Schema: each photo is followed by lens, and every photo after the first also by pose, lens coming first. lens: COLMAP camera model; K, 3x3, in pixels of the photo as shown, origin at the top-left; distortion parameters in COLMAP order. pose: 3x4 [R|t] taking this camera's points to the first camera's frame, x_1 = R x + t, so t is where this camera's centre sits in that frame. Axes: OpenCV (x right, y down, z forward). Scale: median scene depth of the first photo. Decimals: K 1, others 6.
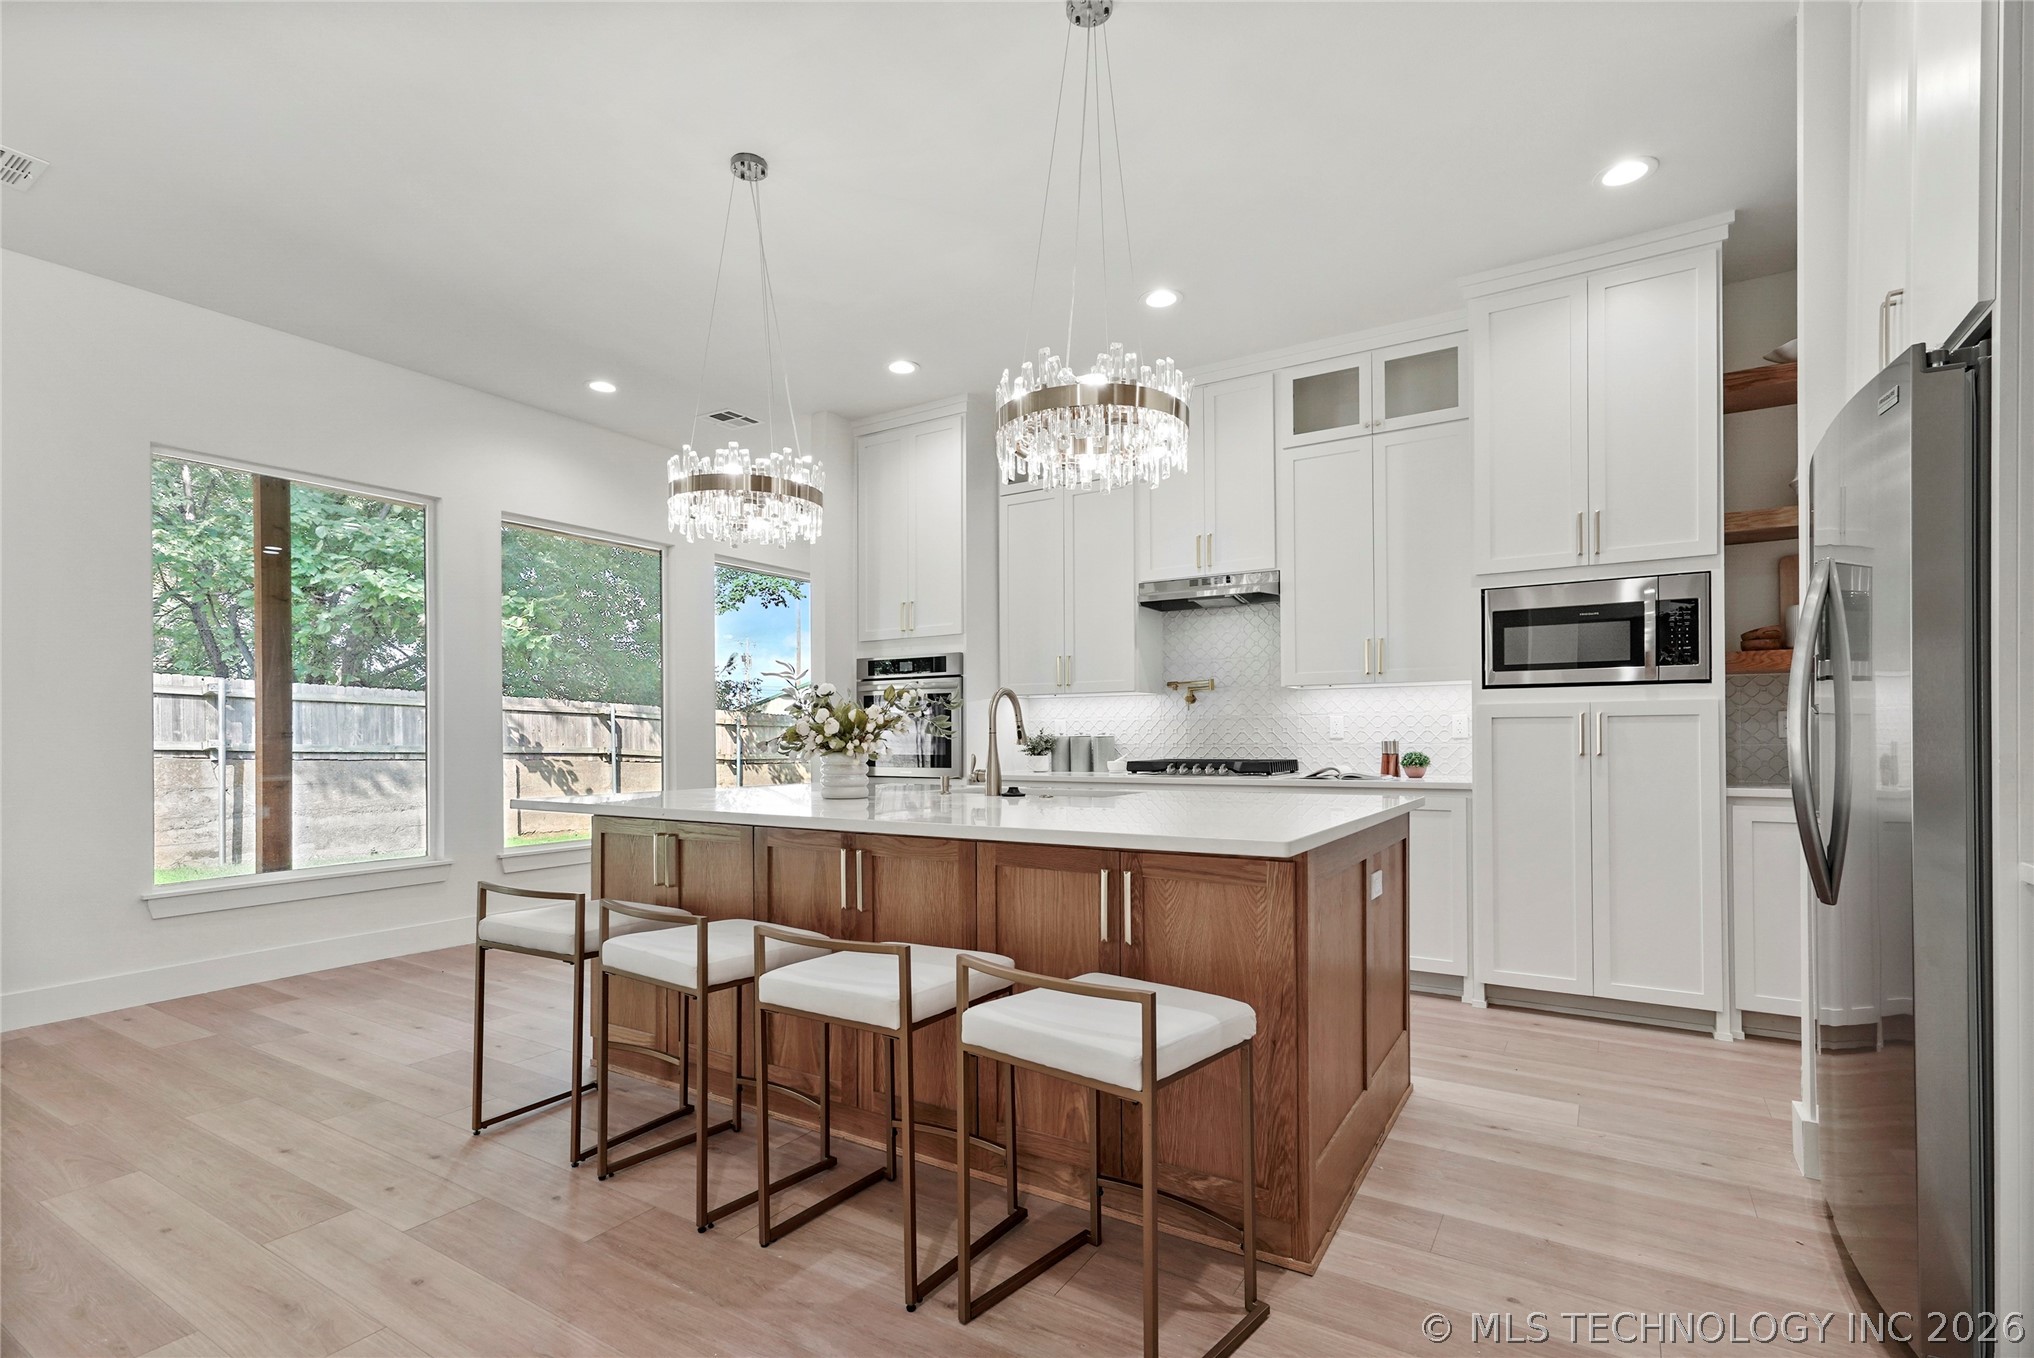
lens RADIAL K [[956.3, 0, 1010.4], [0, 956.3, 722.3], [0, 0, 1]] dist [-0.002904, 0.000570]
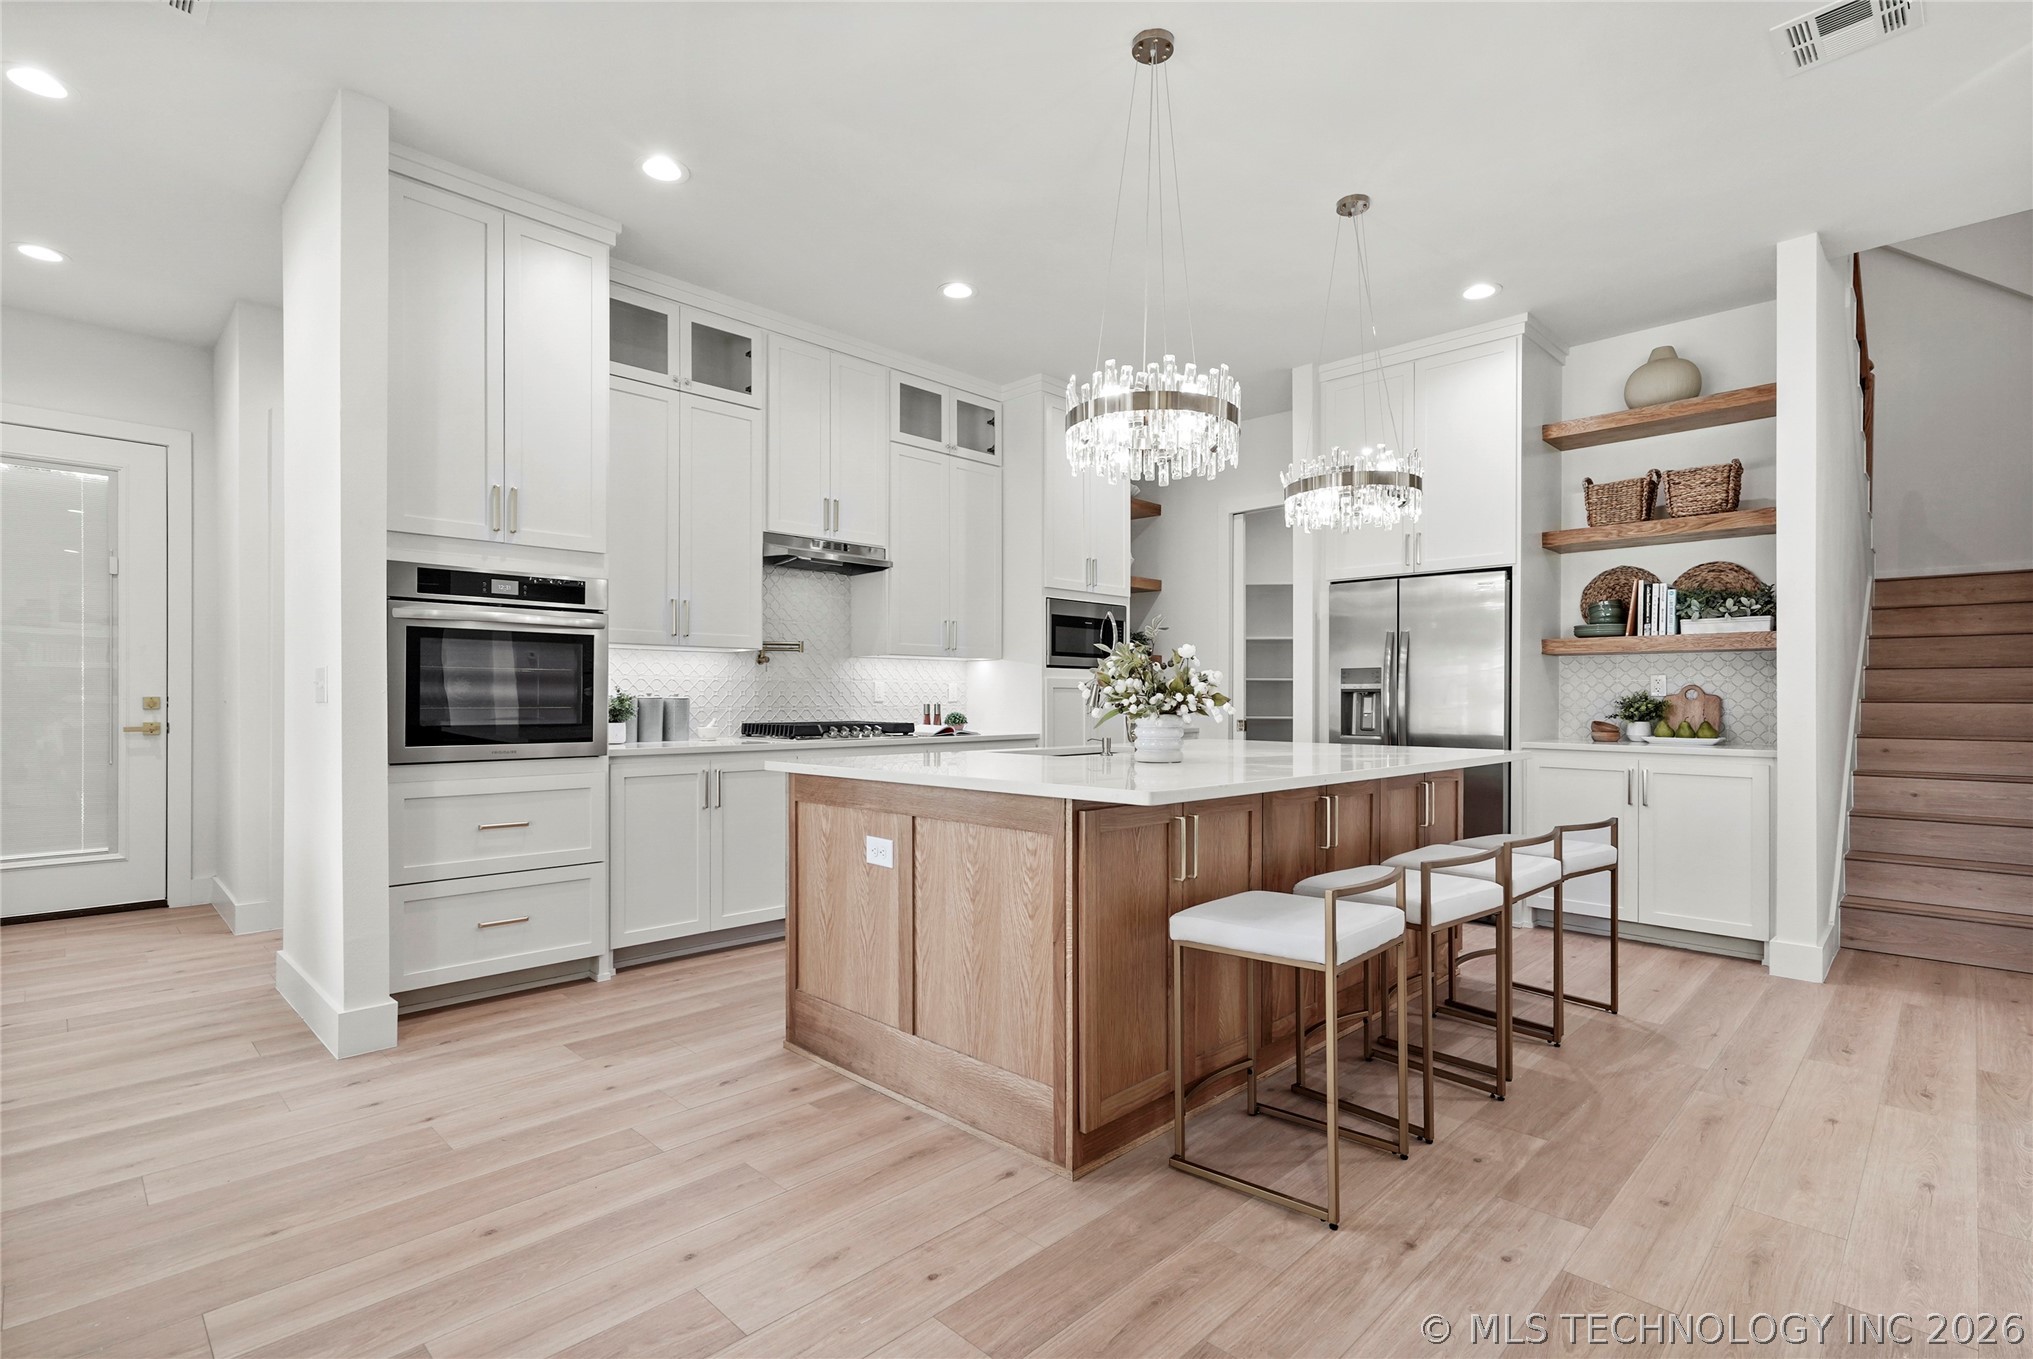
lens RADIAL K [[955.9, 0, 1004.2], [0, 955.9, 698.2], [0, 0, 1]] dist [-0.002904, 0.000570]
pose [[0.230038, 0.006531, 0.973160, -0.771166], [-0.020977, 0.999778, -0.001751, 0.012176], [-0.972956, -0.020011, 0.230124, 0.620604]]
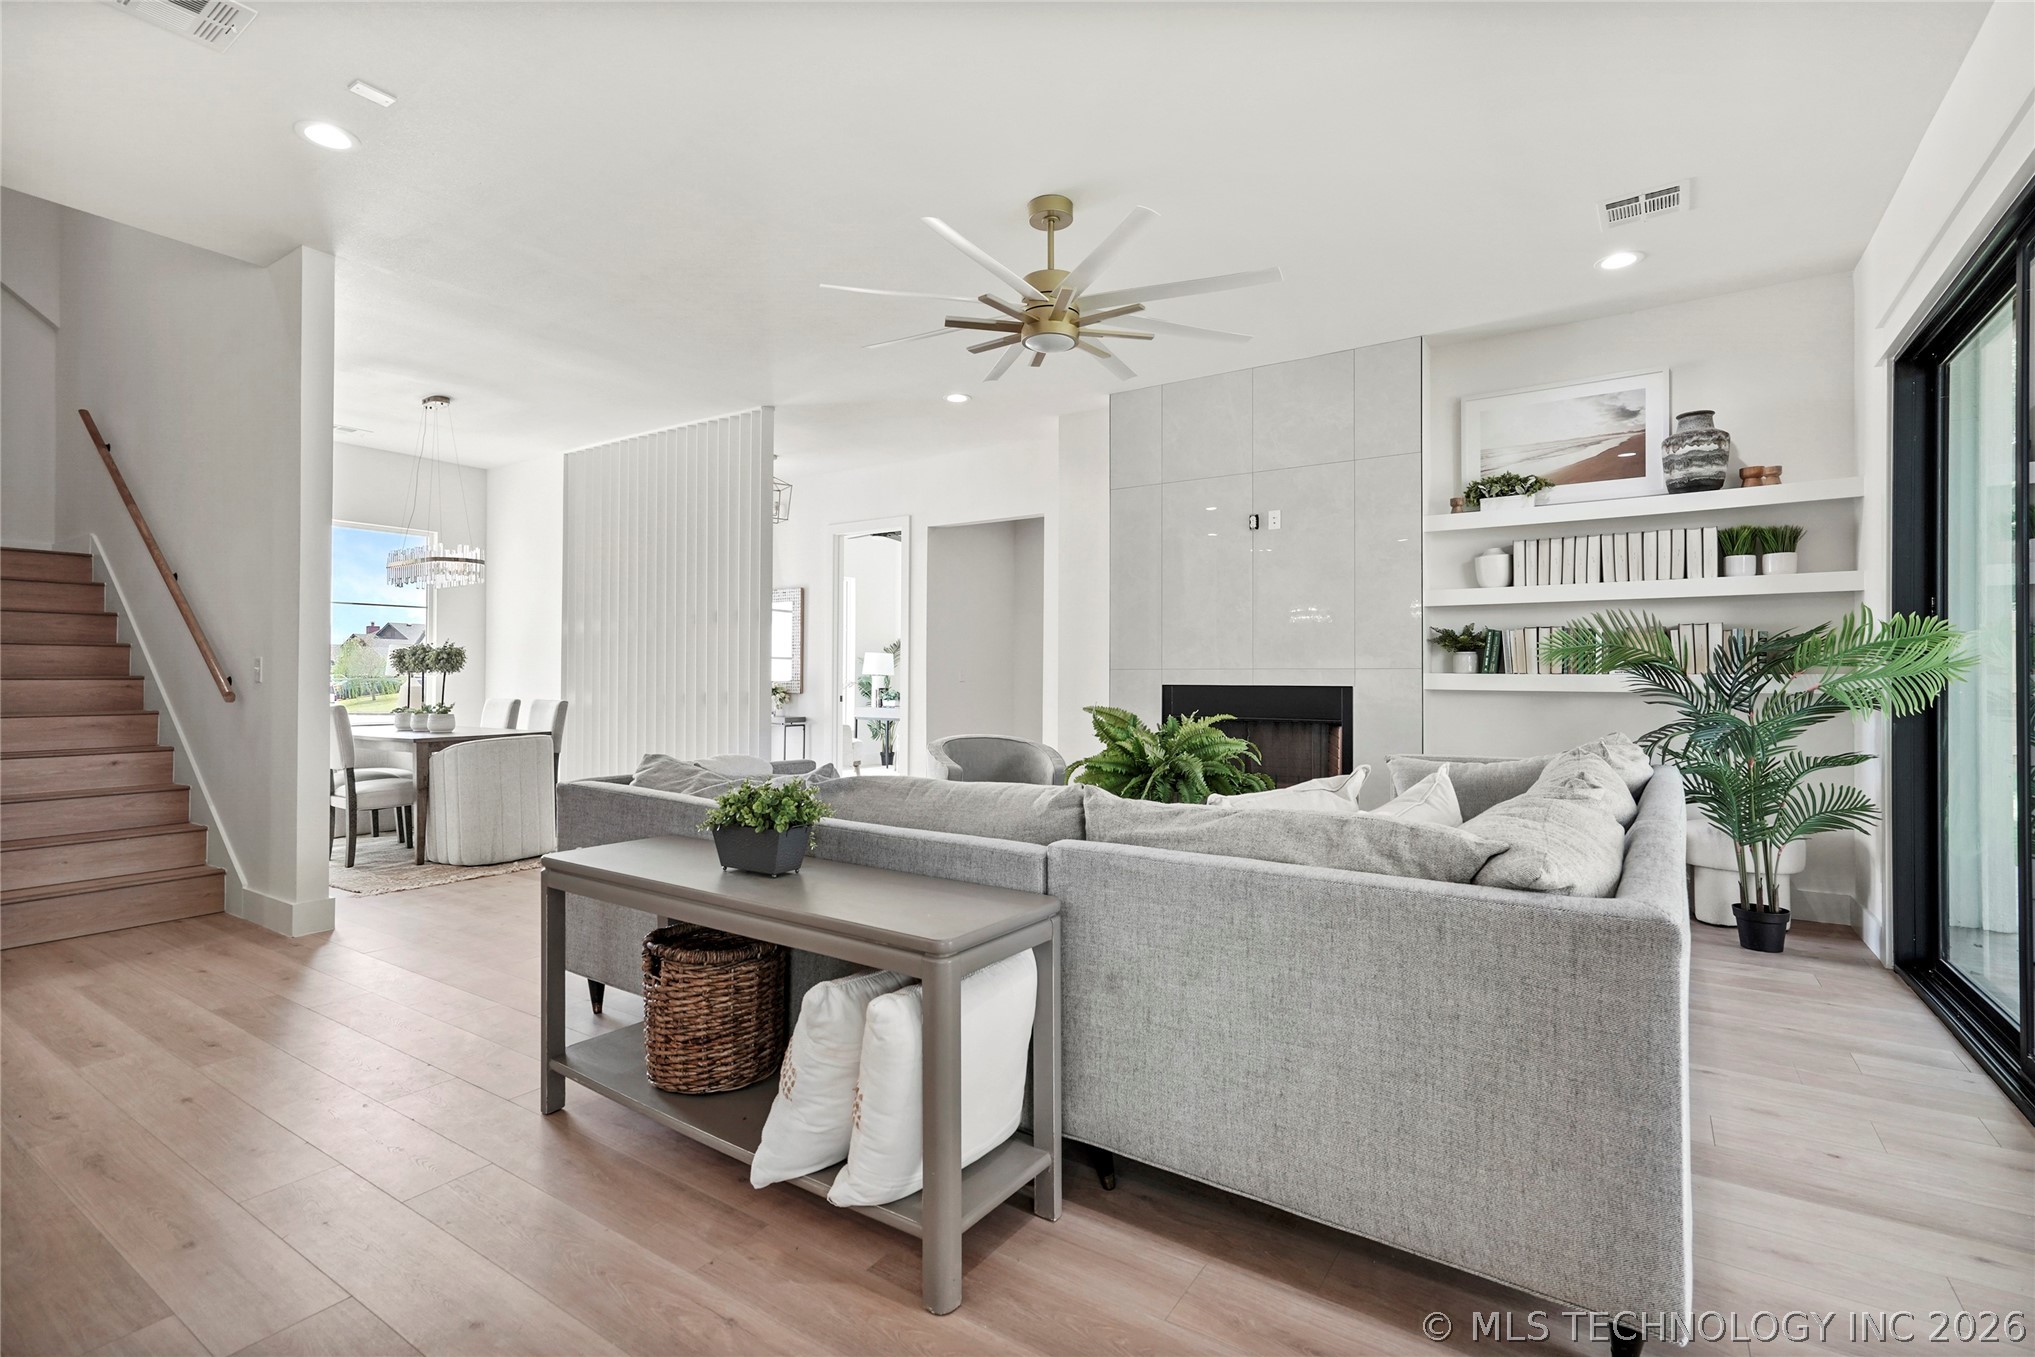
lens RADIAL K [[956.8, 0, 1005.3], [0, 956.8, 672.4], [0, 0, 1]] dist [-0.002904, 0.000570]
pose [[-0.999569, 0.008043, 0.028233, -0.619463], [0.007664, 0.999879, -0.013513, 0.007646], [-0.028339, -0.013291, -0.999510, 0.820530]]
